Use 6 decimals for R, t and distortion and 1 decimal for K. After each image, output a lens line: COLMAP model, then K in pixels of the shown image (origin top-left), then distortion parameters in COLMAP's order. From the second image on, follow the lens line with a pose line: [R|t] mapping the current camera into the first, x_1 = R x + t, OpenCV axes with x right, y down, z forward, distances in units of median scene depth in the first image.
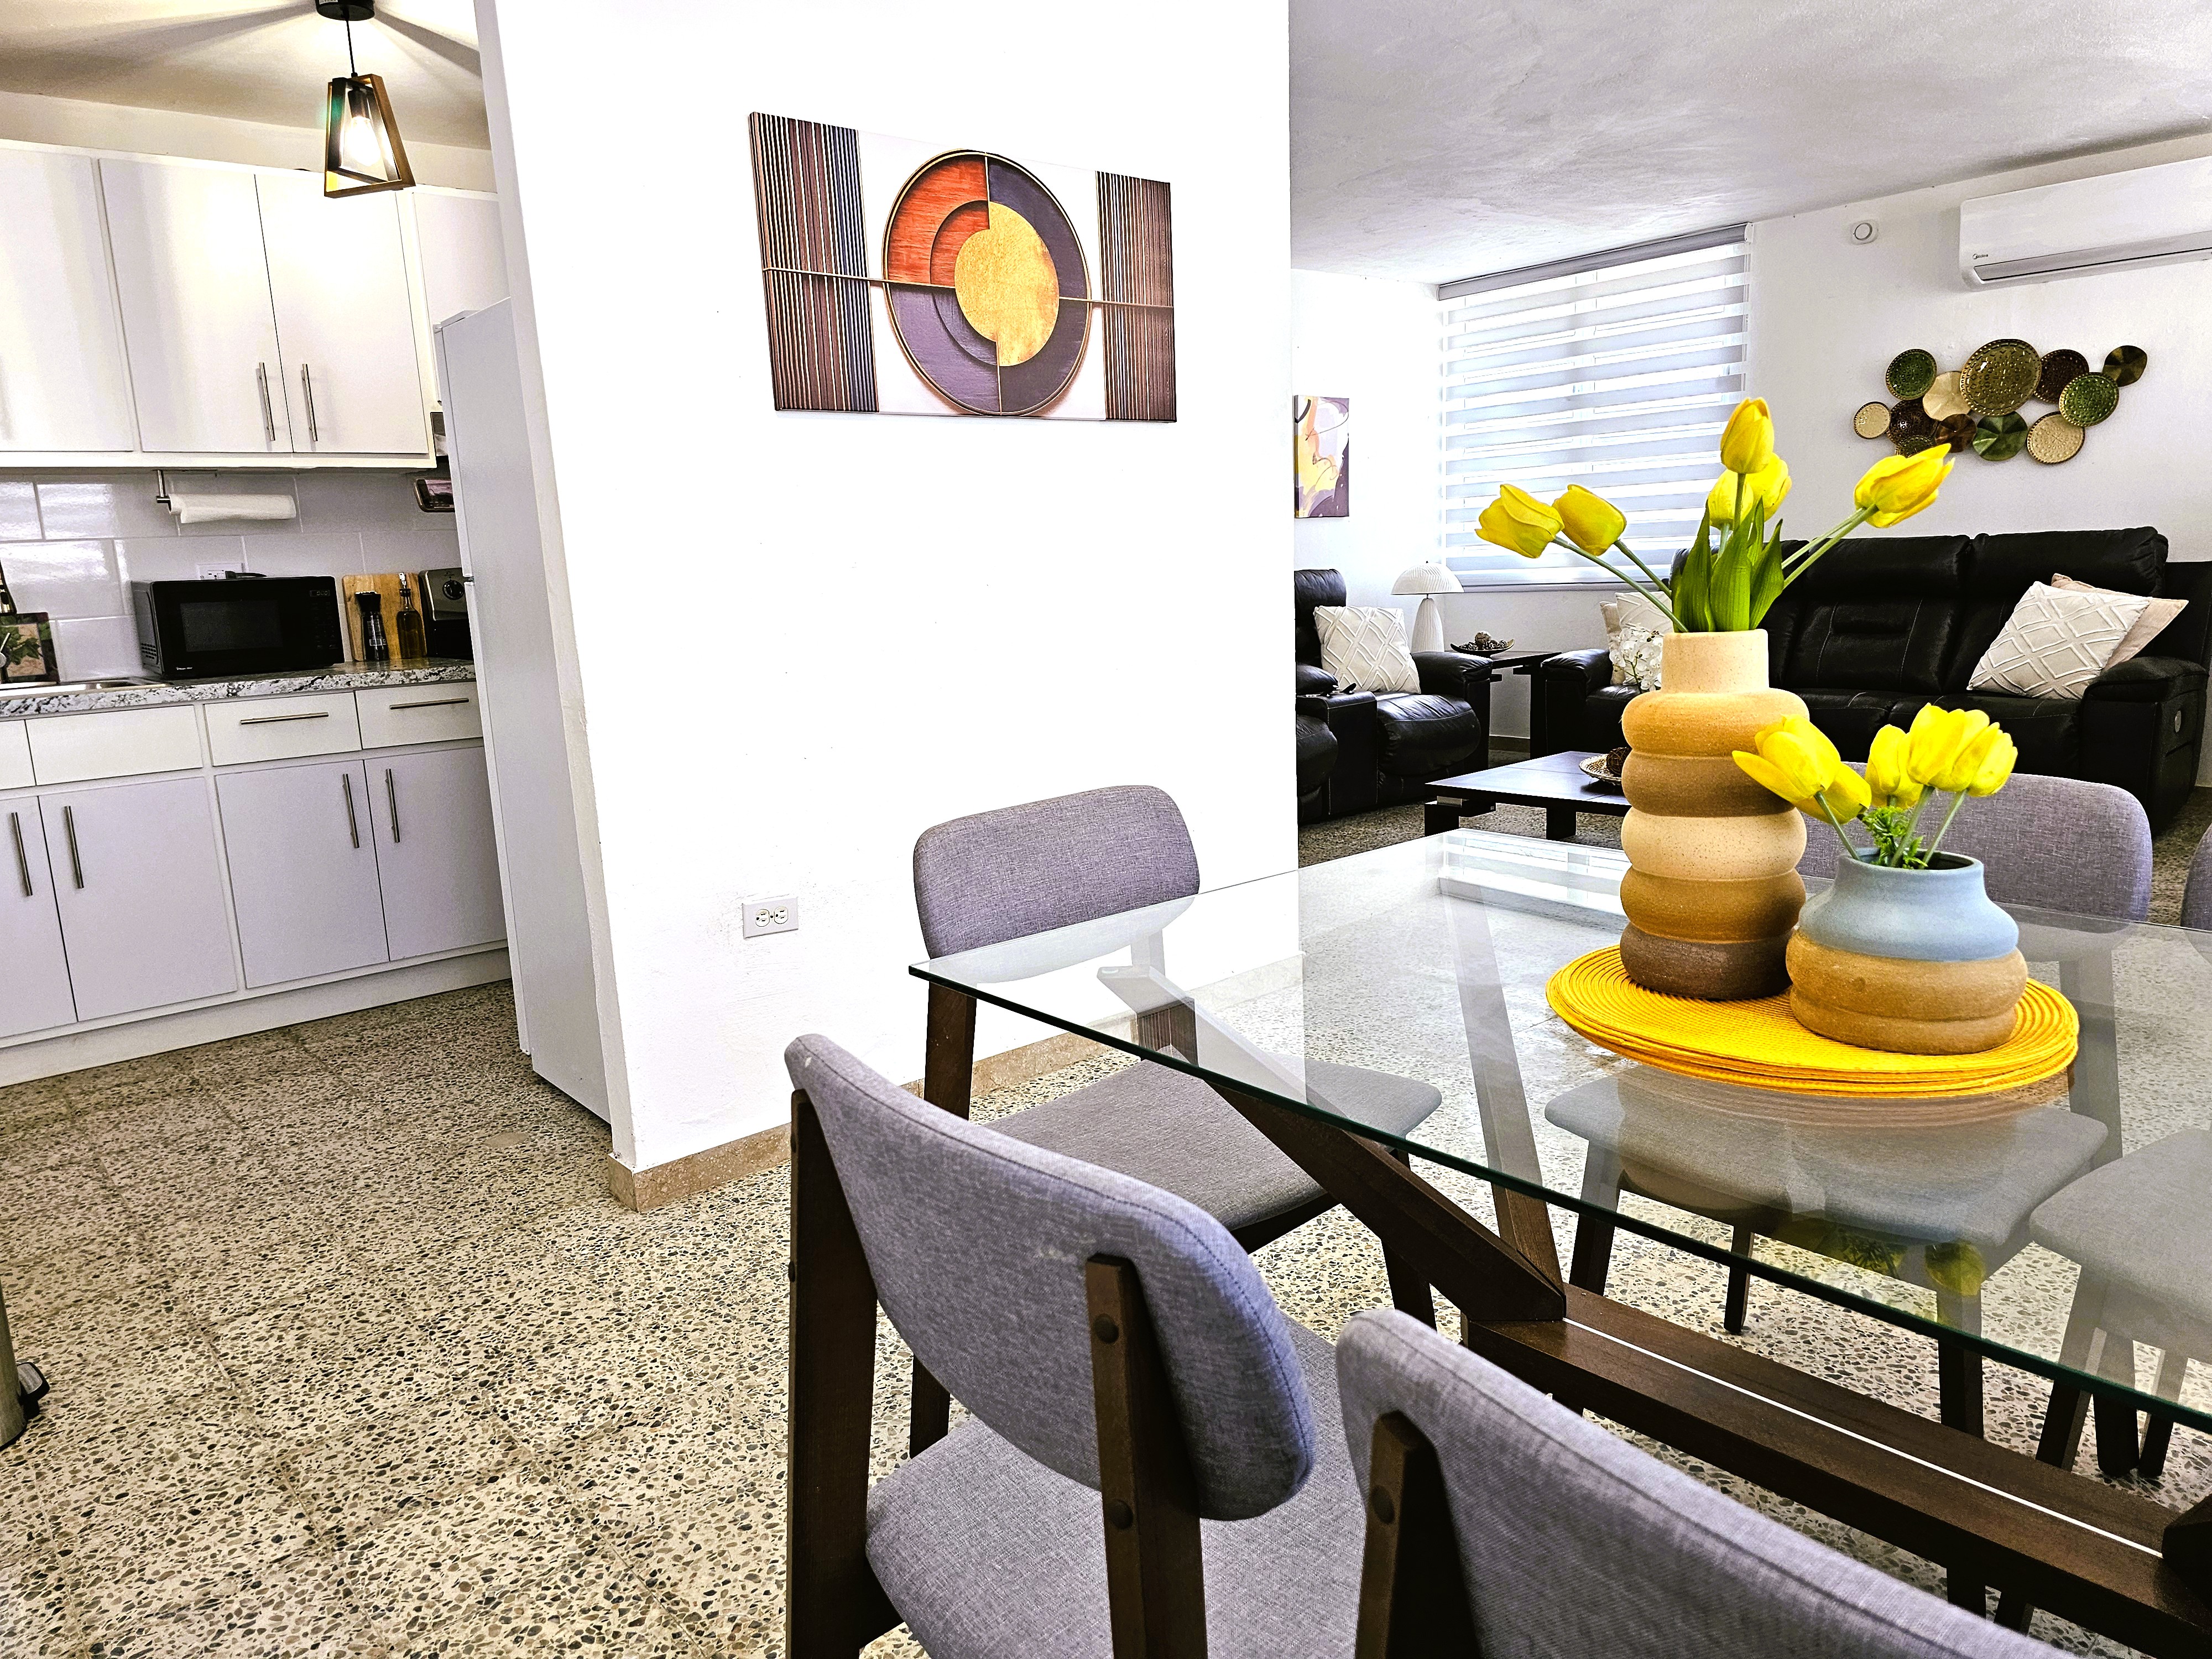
lens RADIAL K [[1488.7, 0, 1115.6], [0, 1488.7, 827.4], [0, 0, 1]] dist [0.042500, -0.021340]
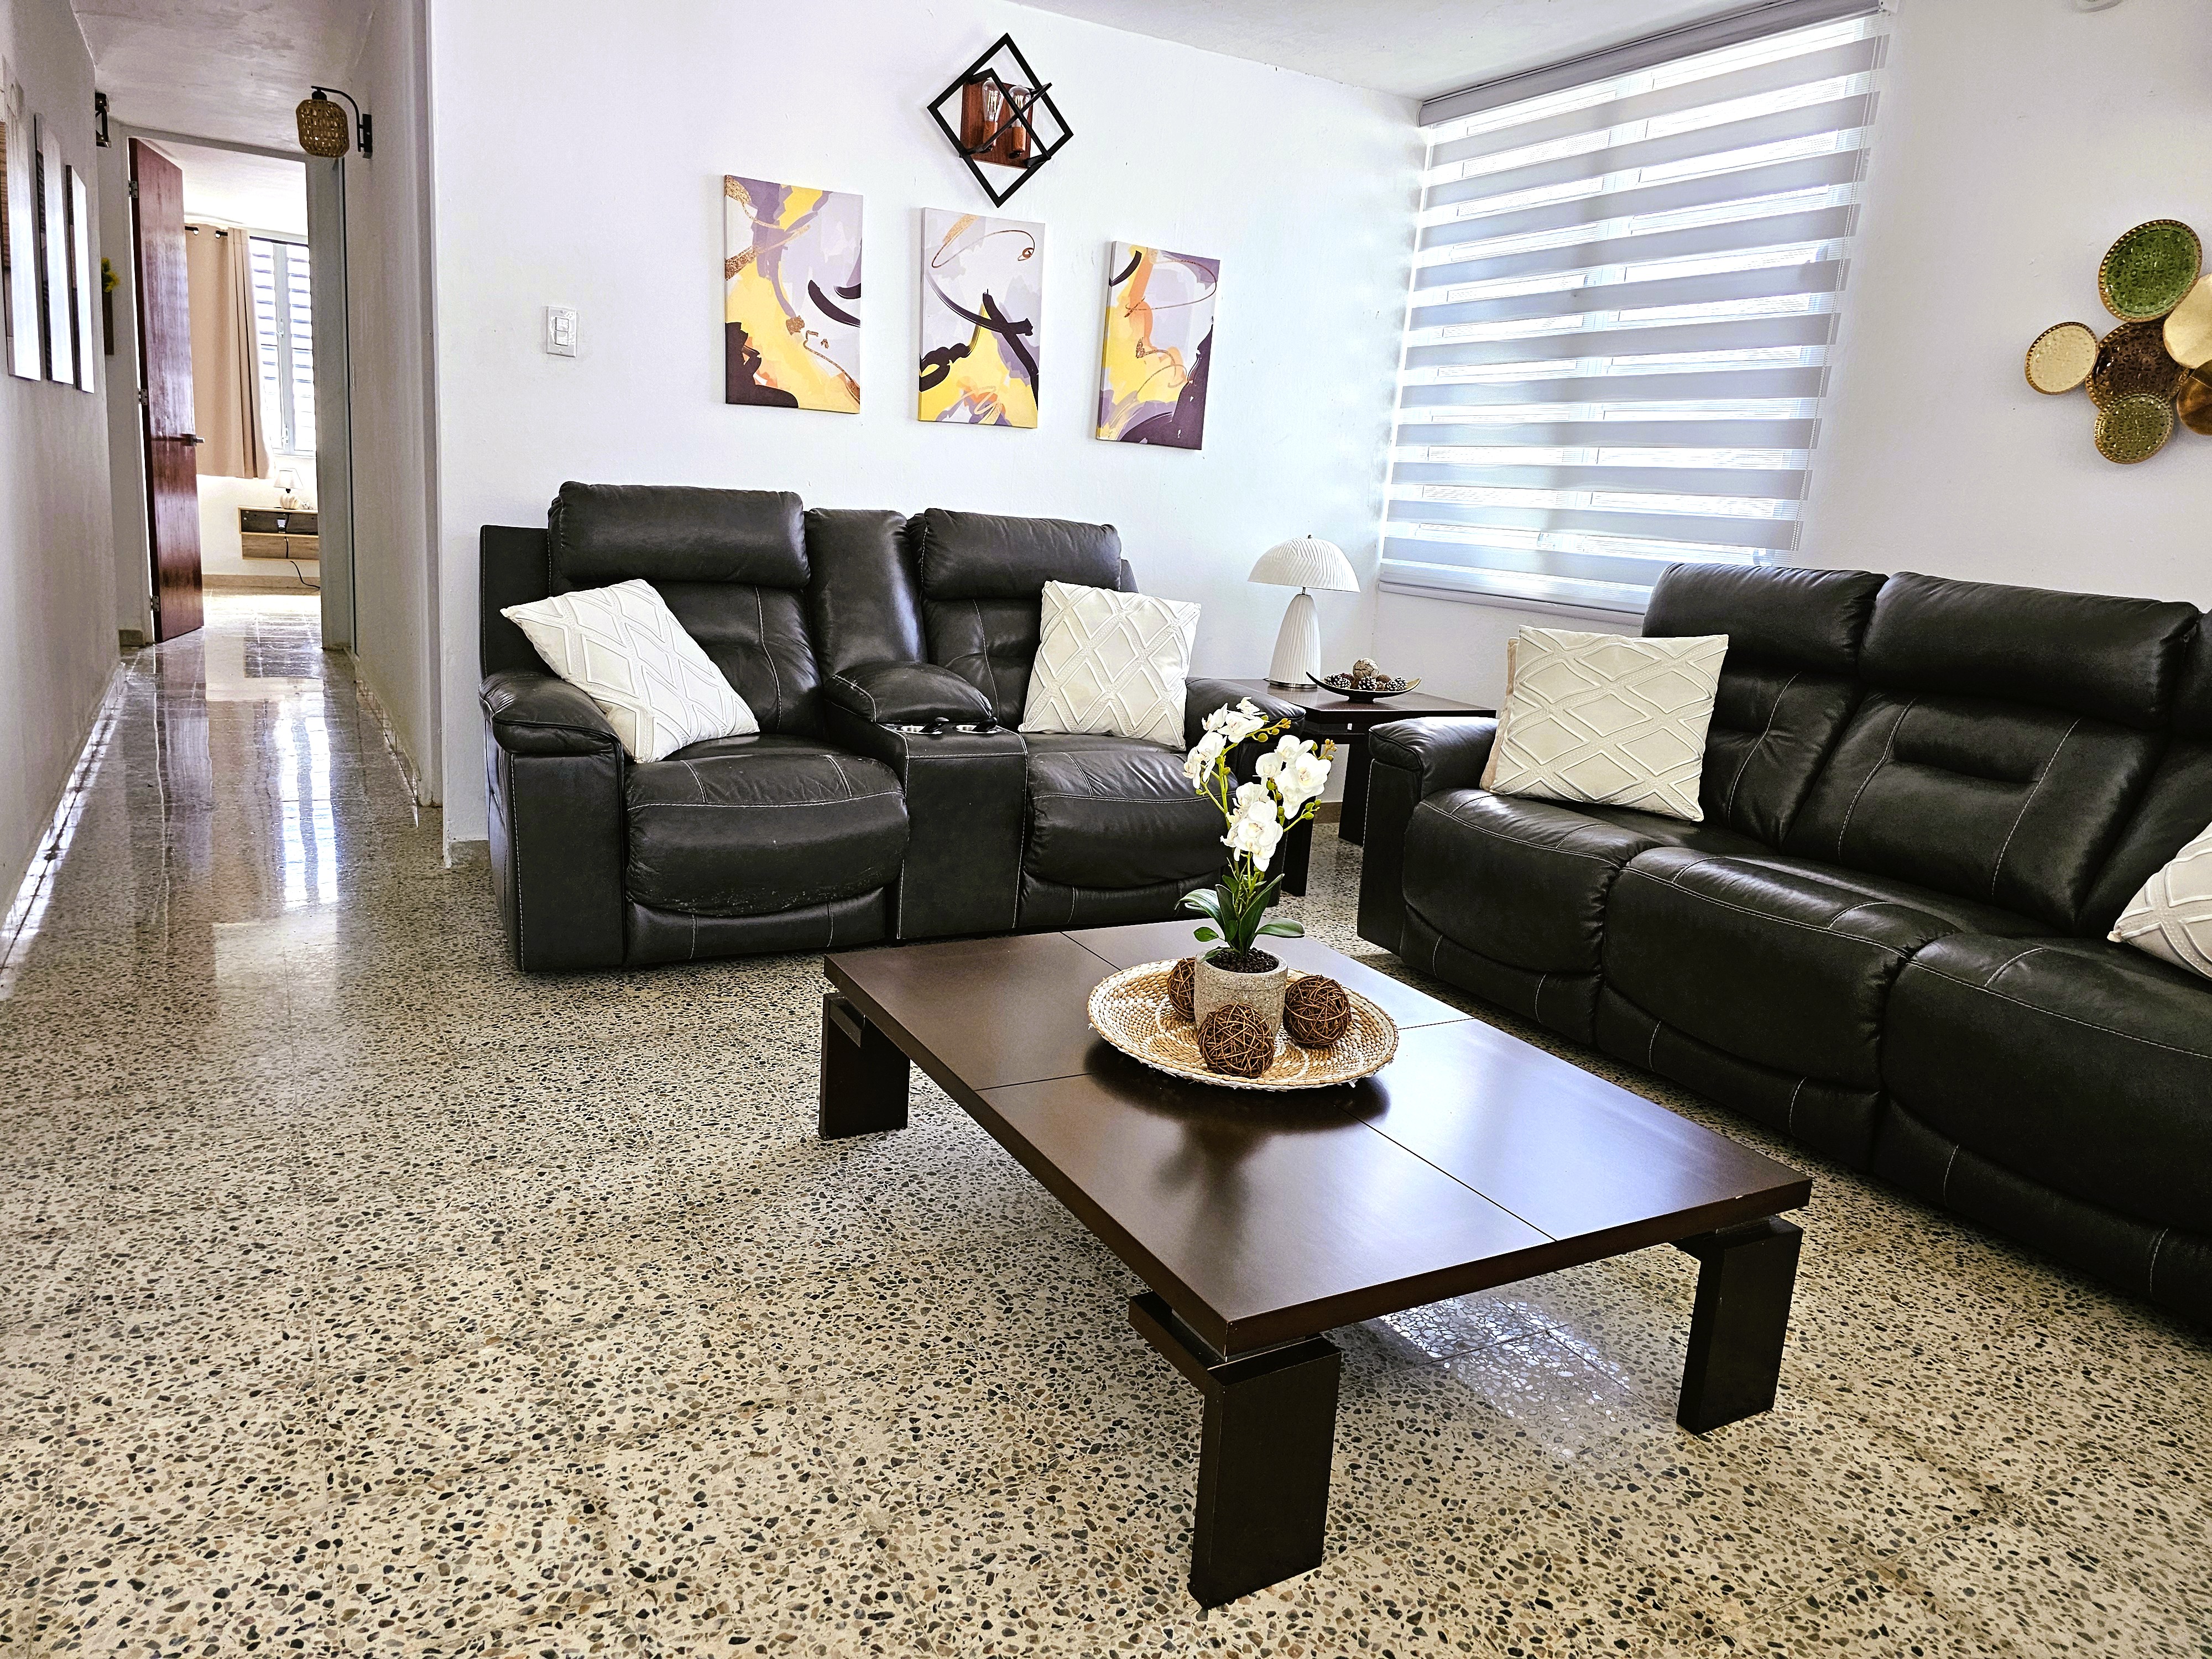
lens RADIAL K [[1488.7, 0, 1095.7], [0, 1488.7, 819.8], [0, 0, 1]] dist [0.042500, -0.021340]
pose [[0.973965, 0.153084, -0.167203, 0.251429], [-0.146583, 0.987902, 0.050630, -0.079232], [0.172931, -0.024803, 0.984622, 0.369154]]
